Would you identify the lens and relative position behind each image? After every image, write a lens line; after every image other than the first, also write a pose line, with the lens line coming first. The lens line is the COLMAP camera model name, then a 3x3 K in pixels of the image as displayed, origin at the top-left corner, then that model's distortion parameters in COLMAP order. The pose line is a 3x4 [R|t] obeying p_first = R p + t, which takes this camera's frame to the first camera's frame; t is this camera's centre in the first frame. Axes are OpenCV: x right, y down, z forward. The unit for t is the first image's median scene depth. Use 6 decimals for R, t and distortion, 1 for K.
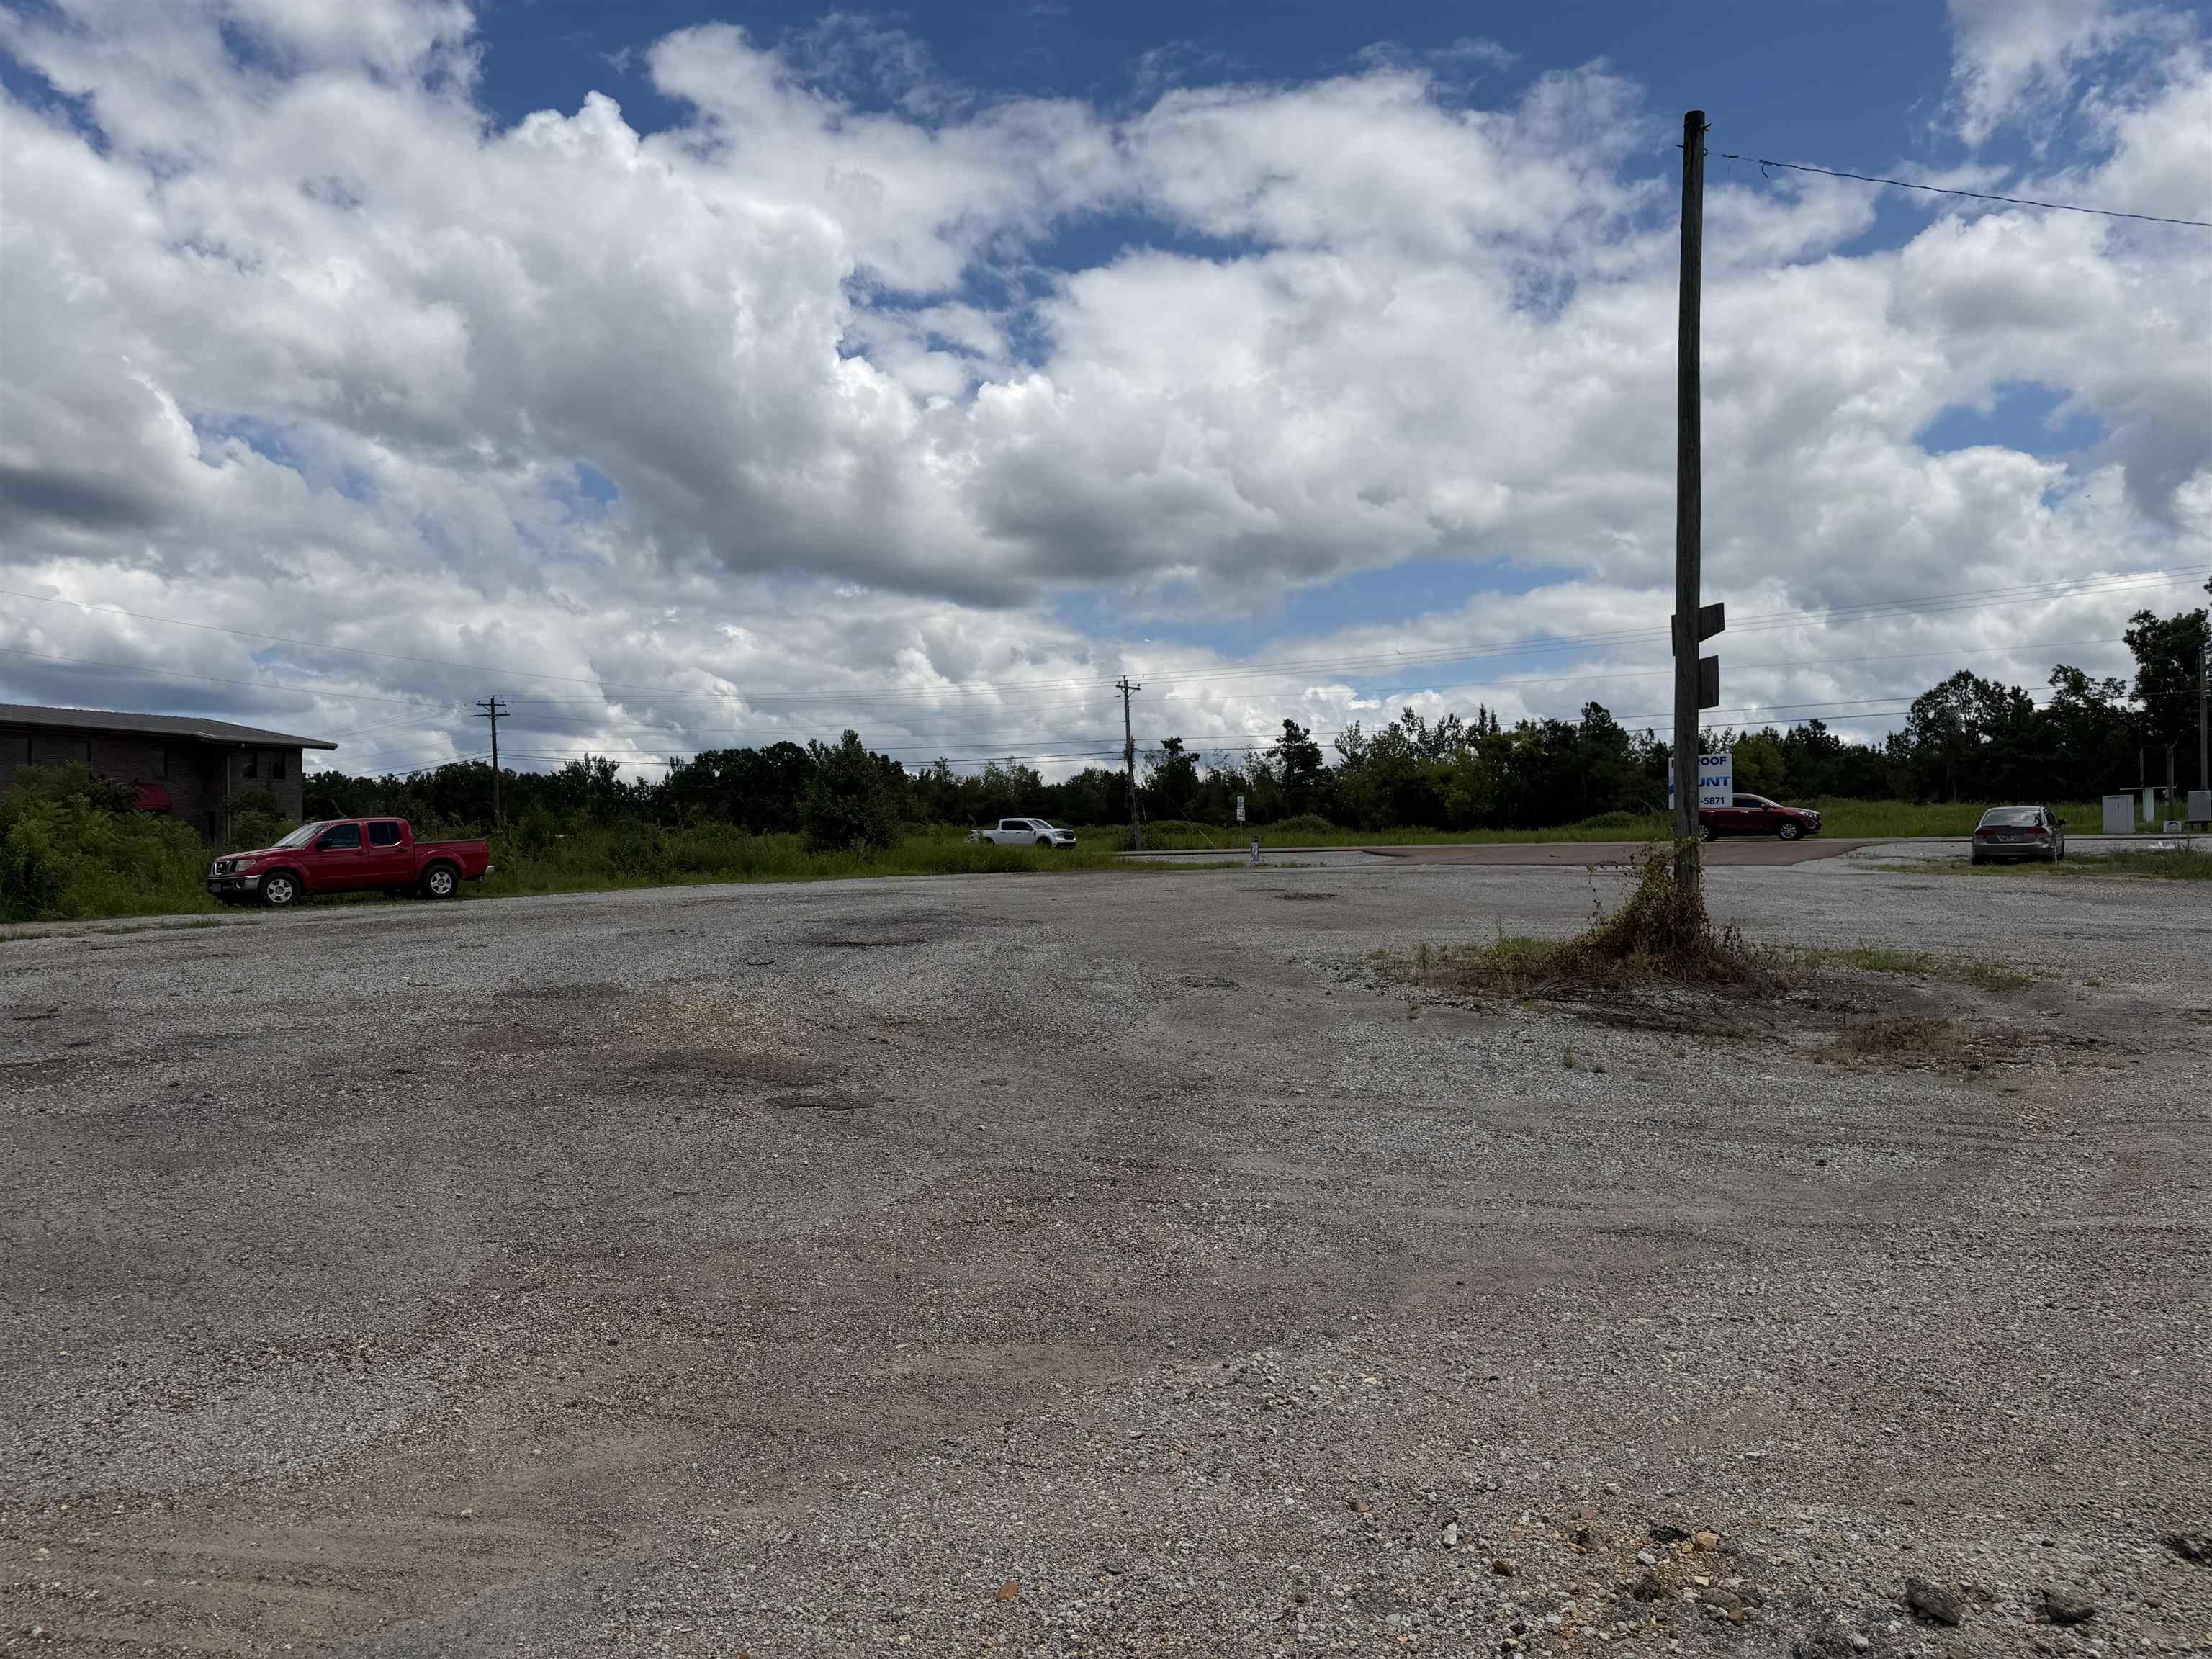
lens RADIAL K [[1790.5, 0, 1101.2], [0, 1790.5, 798.1], [0, 0, 1]] dist [0.018895, -0.025054]
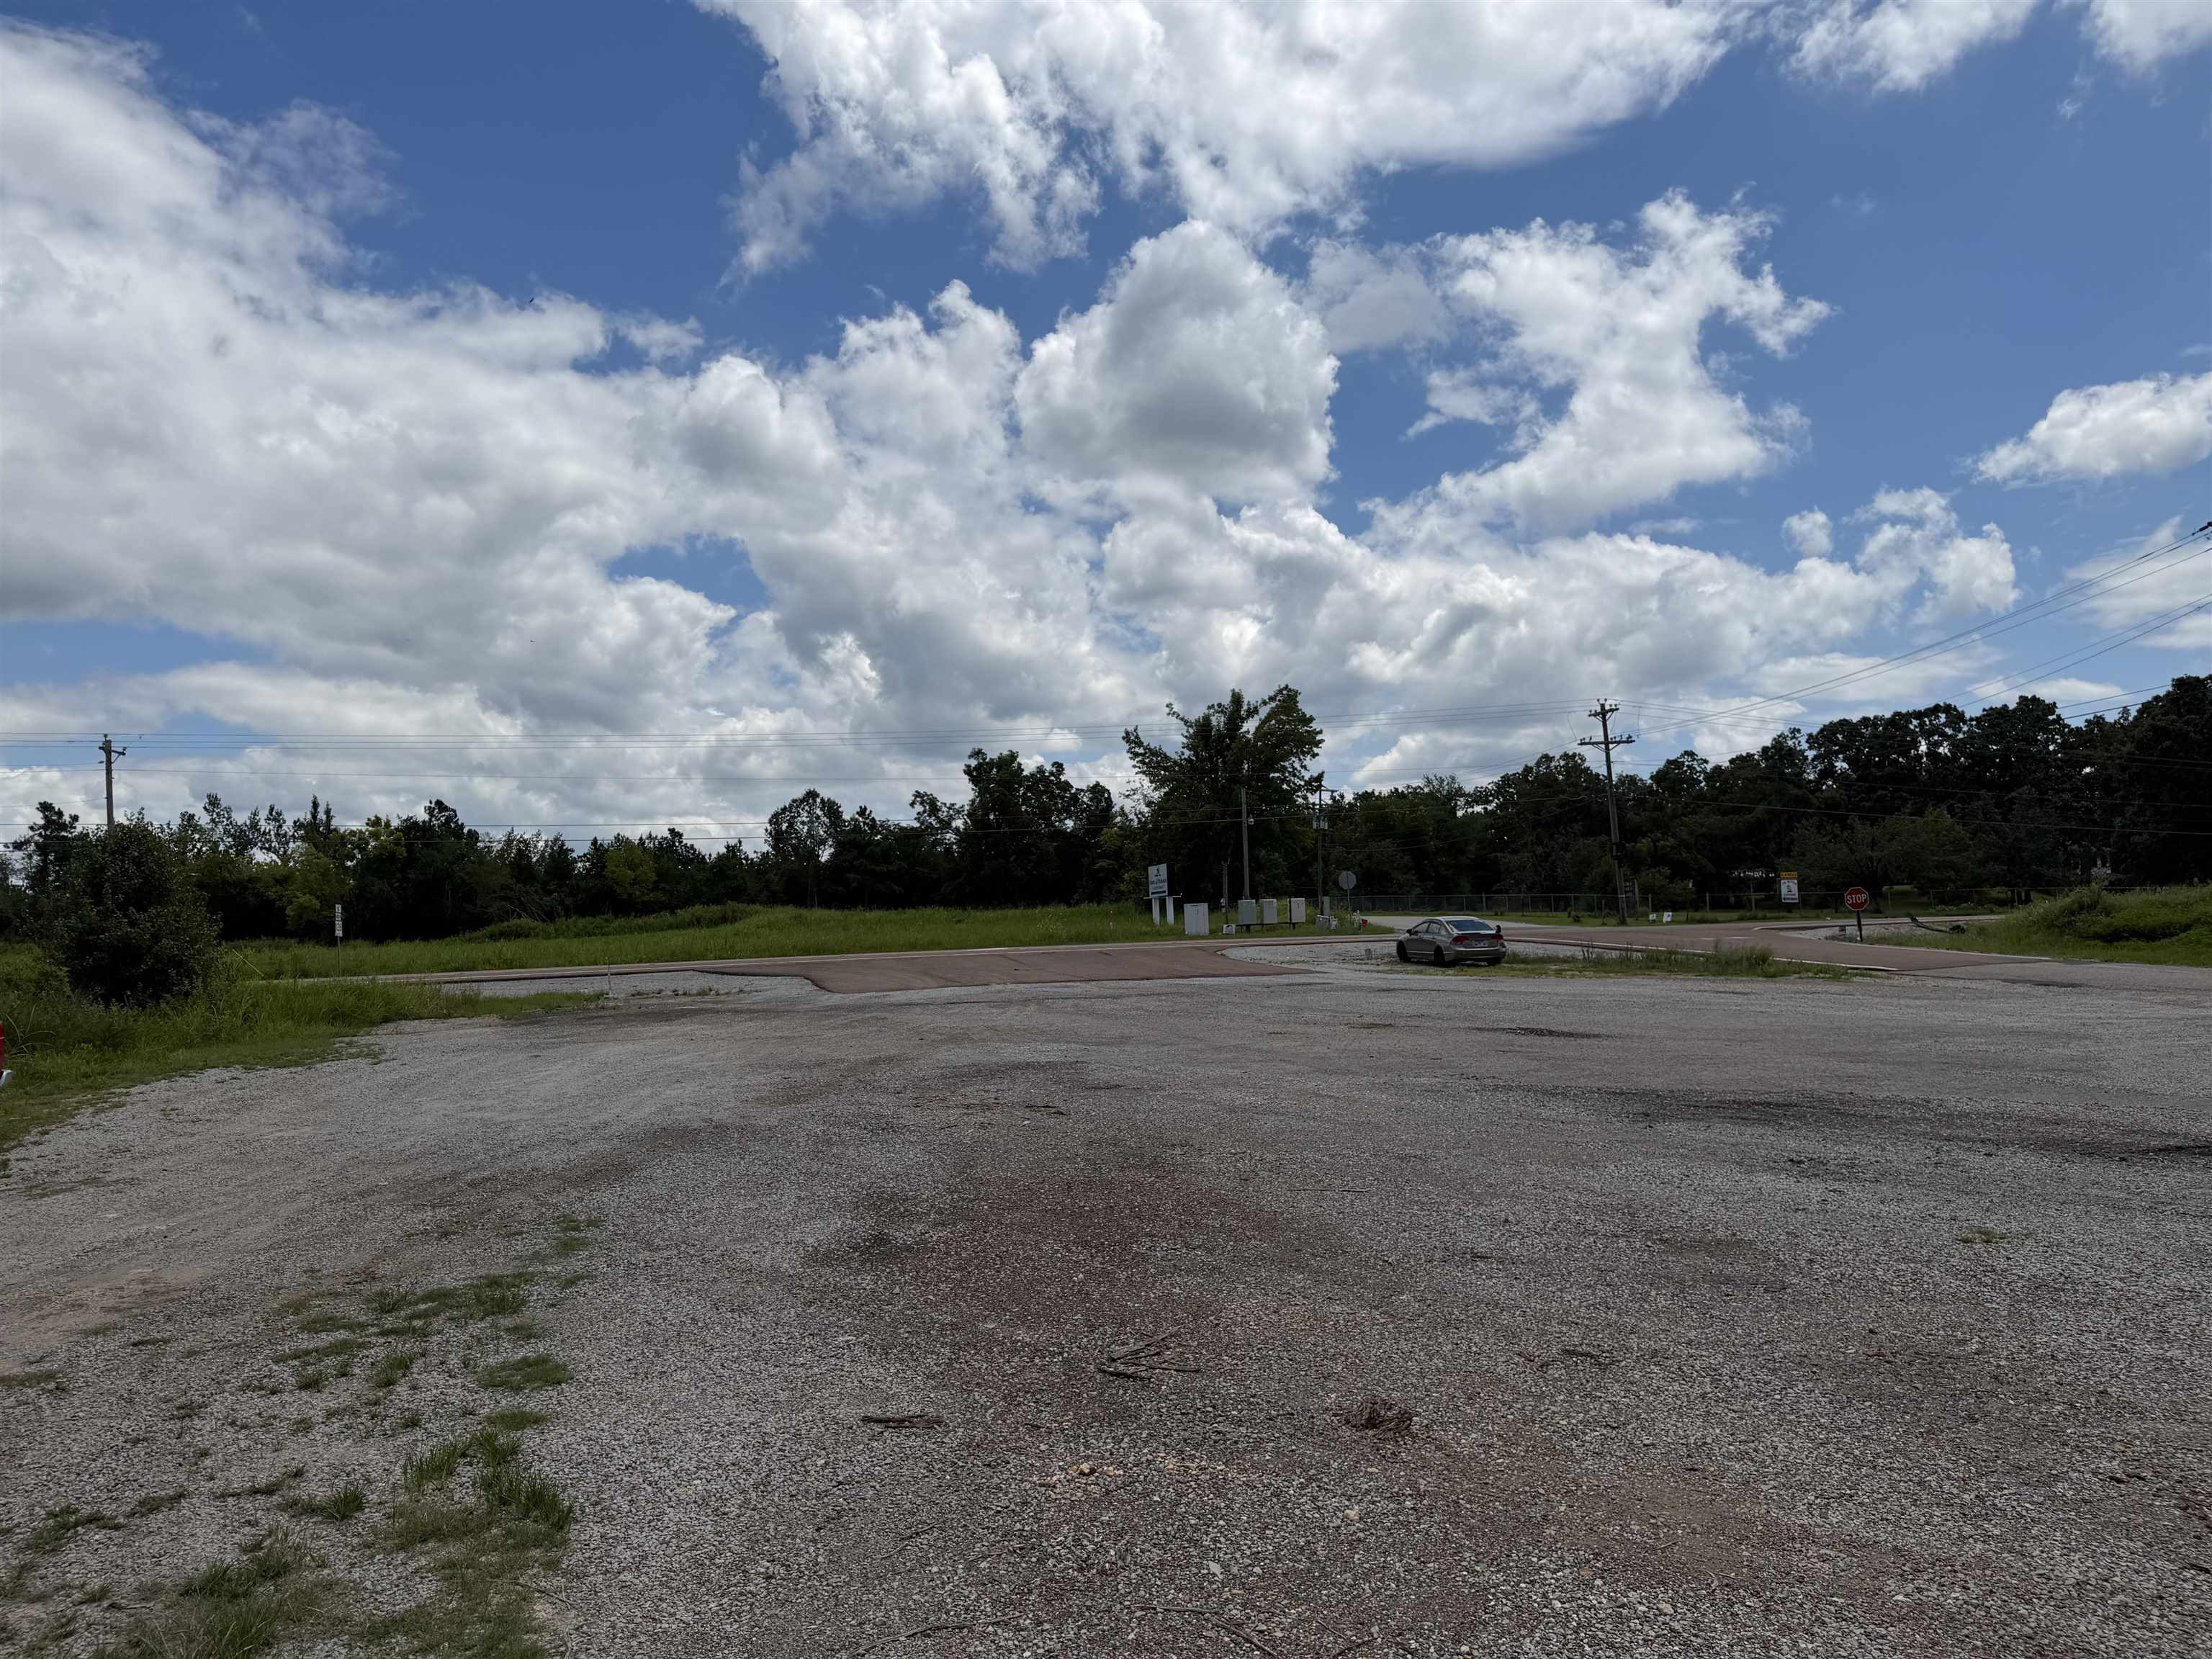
lens RADIAL K [[1781.4, 0, 1066.7], [0, 1781.4, 833.5], [0, 0, 1]] dist [0.049364, -0.080521]
pose [[0.605501, 0.031334, 0.795228, -0.260165], [-0.002715, 0.999300, -0.037308, -0.002454], [-0.795840, 0.020431, 0.605162, 0.182497]]
